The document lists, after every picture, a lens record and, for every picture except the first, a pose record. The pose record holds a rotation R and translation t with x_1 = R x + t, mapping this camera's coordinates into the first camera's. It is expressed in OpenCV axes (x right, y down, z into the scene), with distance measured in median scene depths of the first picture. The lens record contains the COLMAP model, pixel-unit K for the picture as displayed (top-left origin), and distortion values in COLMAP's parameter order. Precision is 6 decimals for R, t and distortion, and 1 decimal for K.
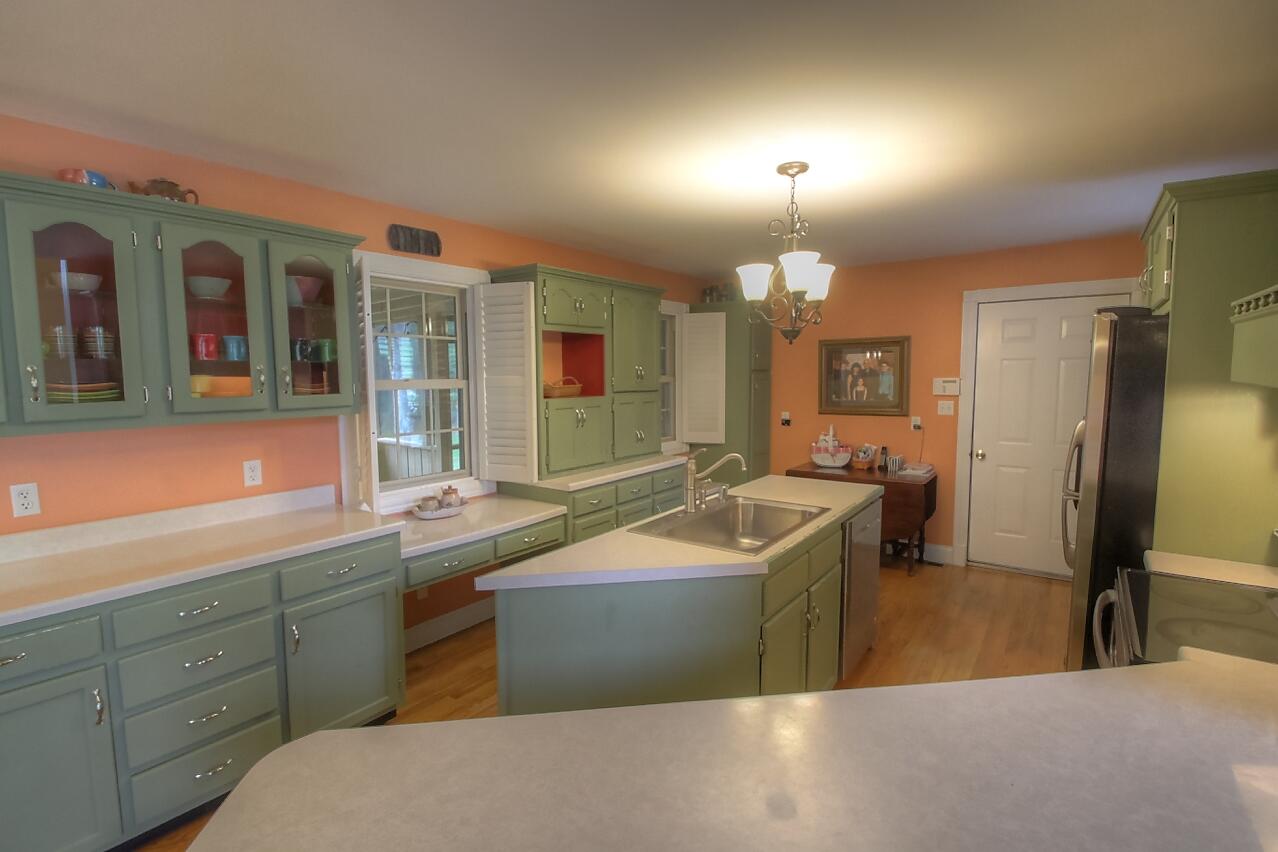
lens RADIAL K [[589.6, 0, 646.8], [0, 589.6, 419.8], [0, 0, 1]] dist [0.012676, -0.025188]
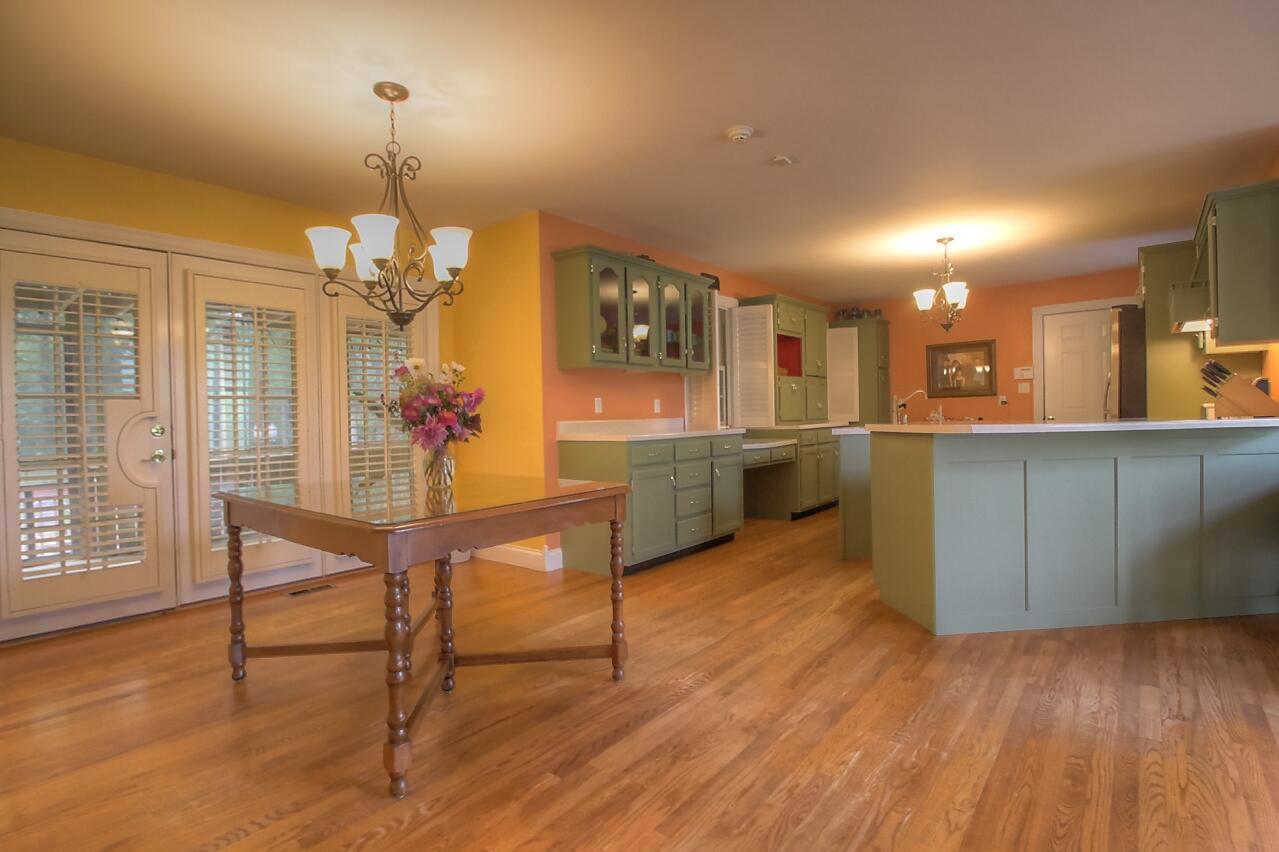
lens RADIAL K [[638.1, 0, 640.2], [0, 638.1, 417.1], [0, 0, 1]] dist [-0.001627, -0.000218]
pose [[0.999202, -0.014867, -0.037086, -0.496902], [0.011873, 0.996751, -0.079667, 0.219138], [0.038150, 0.079163, 0.996131, -0.772726]]
